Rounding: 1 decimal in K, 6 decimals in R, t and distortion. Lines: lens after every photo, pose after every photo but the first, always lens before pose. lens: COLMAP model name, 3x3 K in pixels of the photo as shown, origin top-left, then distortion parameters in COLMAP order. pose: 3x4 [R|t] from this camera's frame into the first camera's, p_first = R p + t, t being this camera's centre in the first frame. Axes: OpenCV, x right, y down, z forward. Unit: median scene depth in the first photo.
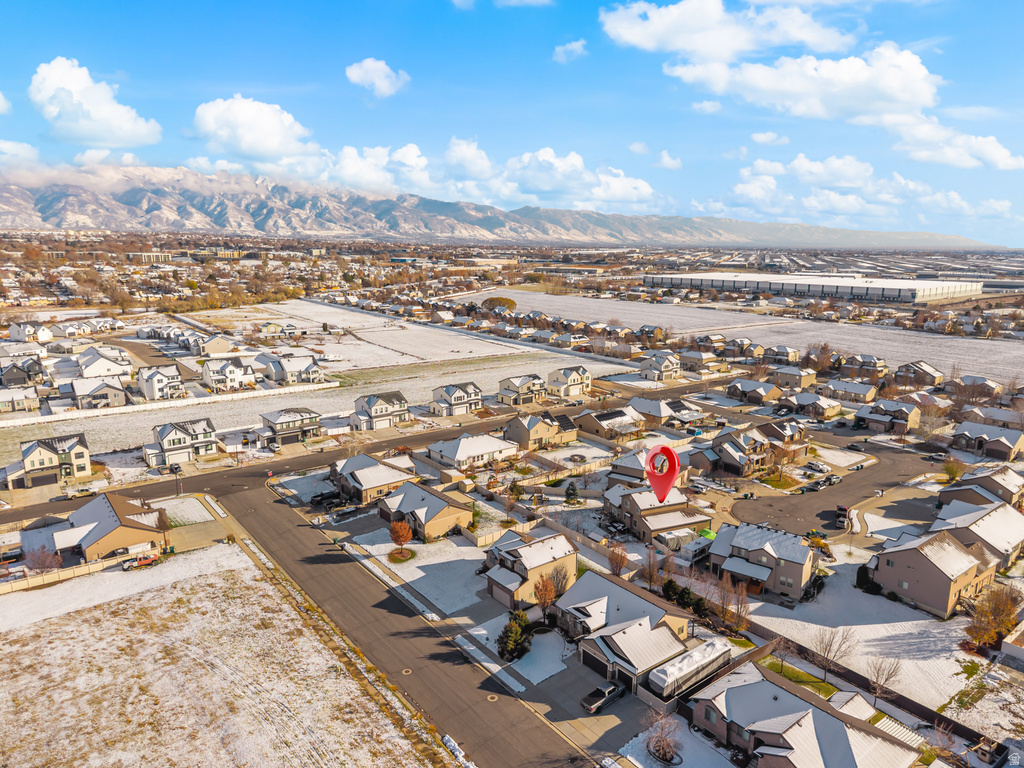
lens RADIAL K [[702.4, 0, 516.6], [0, 702.4, 381.4], [0, 0, 1]] dist [0.019511, 0.000863]
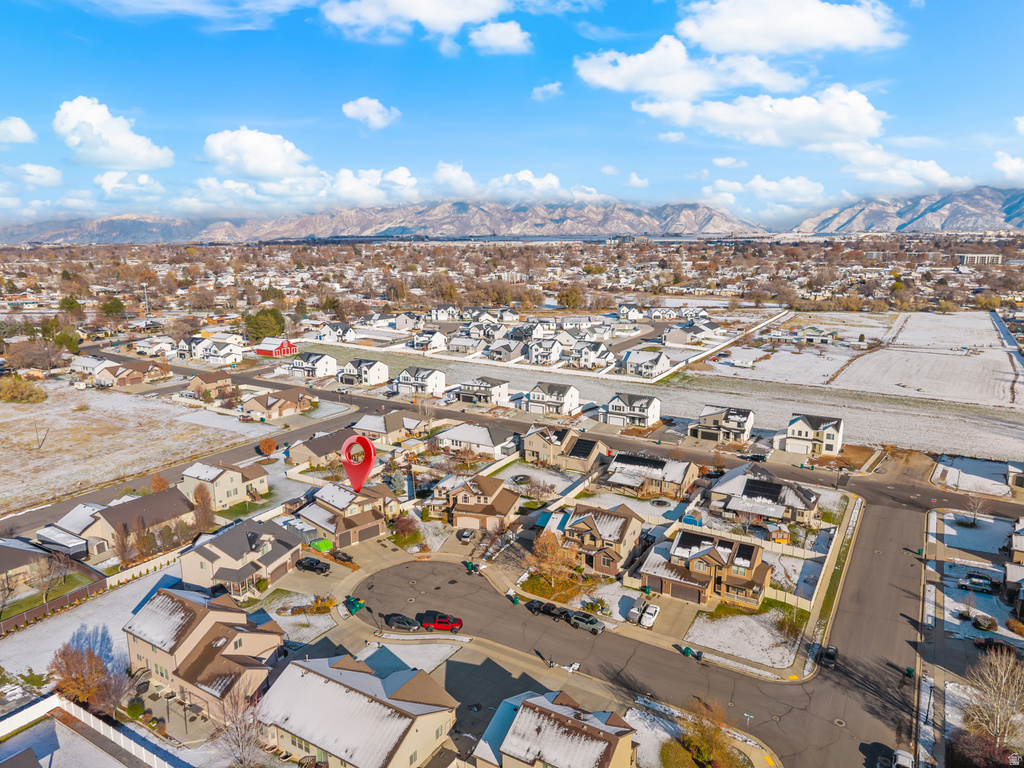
lens RADIAL K [[675.4, 0, 506.1], [0, 675.4, 387.2], [0, 0, 1]] dist [0.034832, -0.003588]
pose [[0.350448, 0.195042, -0.916048, 1.091661], [-0.182568, 0.973540, 0.137439, -0.159469], [0.918616, 0.119076, 0.376783, 0.786538]]
